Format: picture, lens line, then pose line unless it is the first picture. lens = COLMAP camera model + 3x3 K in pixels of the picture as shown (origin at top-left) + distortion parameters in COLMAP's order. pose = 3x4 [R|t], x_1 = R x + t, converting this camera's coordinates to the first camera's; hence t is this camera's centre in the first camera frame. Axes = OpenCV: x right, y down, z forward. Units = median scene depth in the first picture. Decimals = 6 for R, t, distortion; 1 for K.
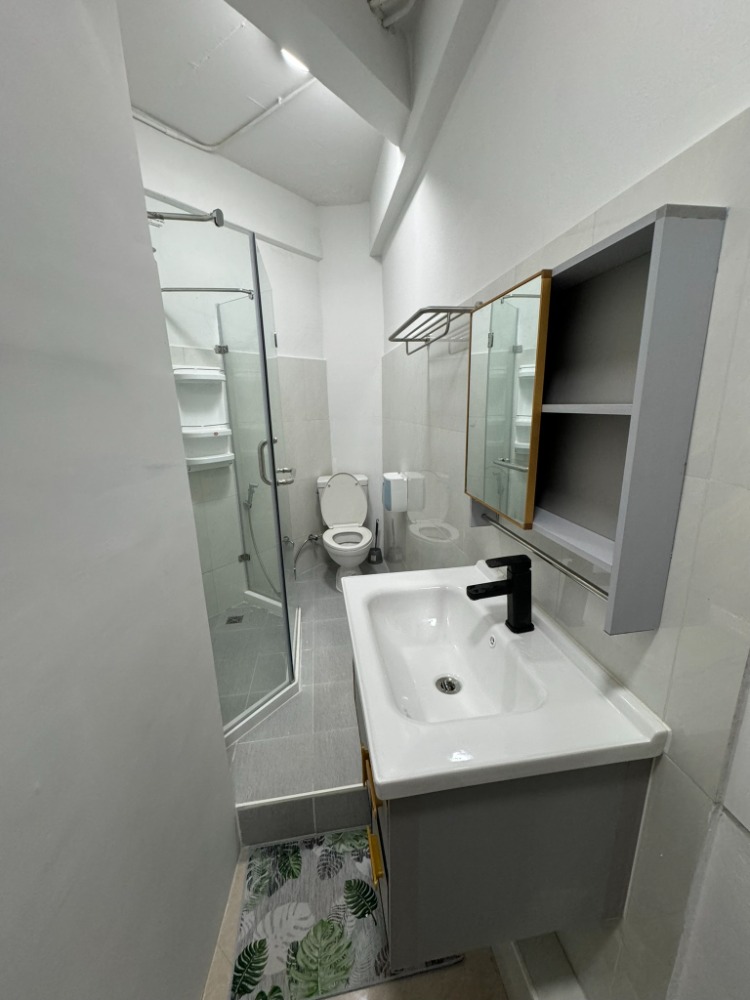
lens RADIAL K [[399.8, 0, 378.7], [0, 399.8, 502.4], [0, 0, 1]] dist [-0.002999, 0.000804]
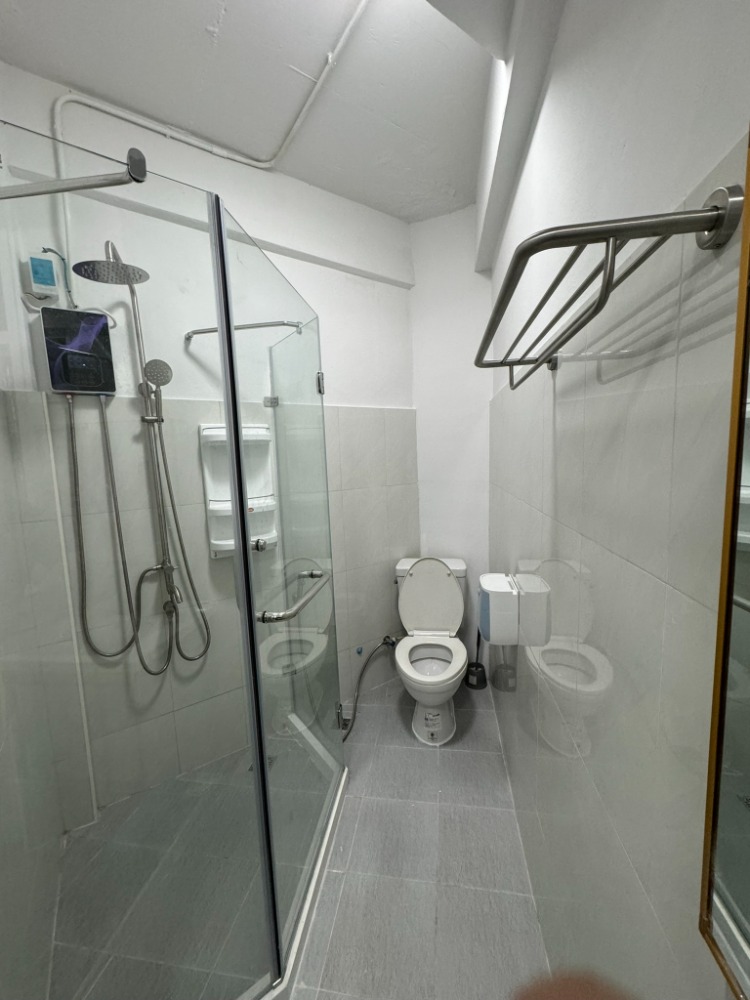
lens RADIAL K [[399.8, 0, 378.2], [0, 399.8, 498.8], [0, 0, 1]] dist [-0.002999, 0.000804]
pose [[0.951777, 0.019995, -0.306138, 0.044939], [-0.058319, 0.991470, -0.116557, -0.101080], [0.301196, 0.128790, 0.944825, 0.305013]]
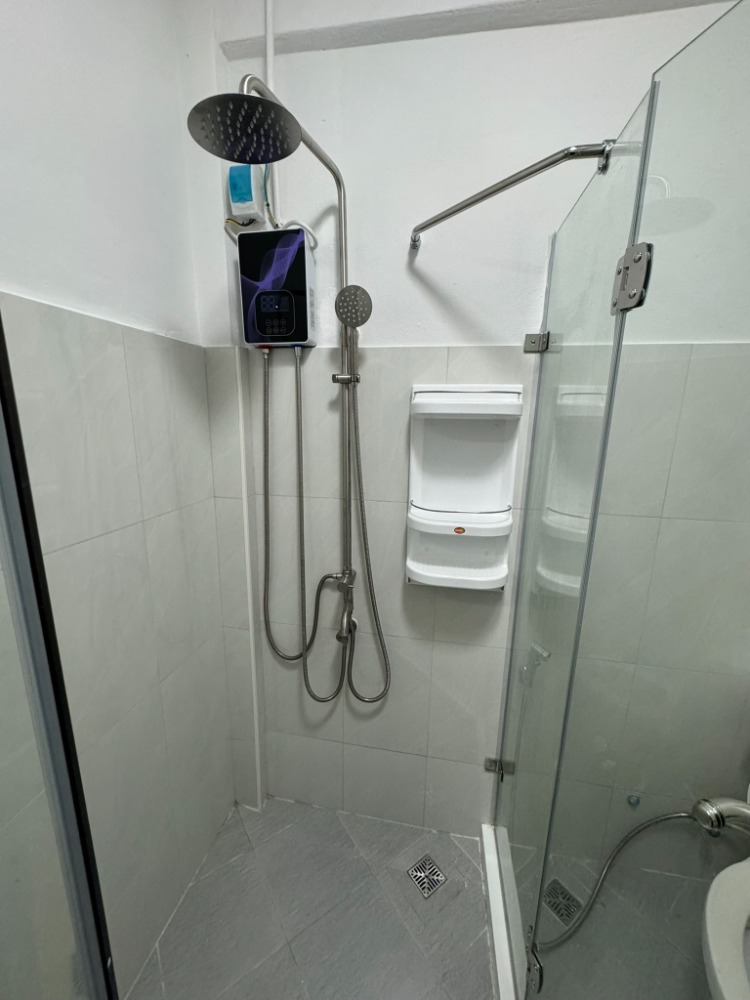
lens RADIAL K [[399.8, 0, 375.8], [0, 399.8, 500.1], [0, 0, 1]] dist [-0.002999, 0.000804]
pose [[0.451603, 0.222167, -0.864116, -0.054408], [-0.243968, 0.962340, 0.119919, -0.201777], [0.858216, 0.156661, 0.488797, 0.587944]]
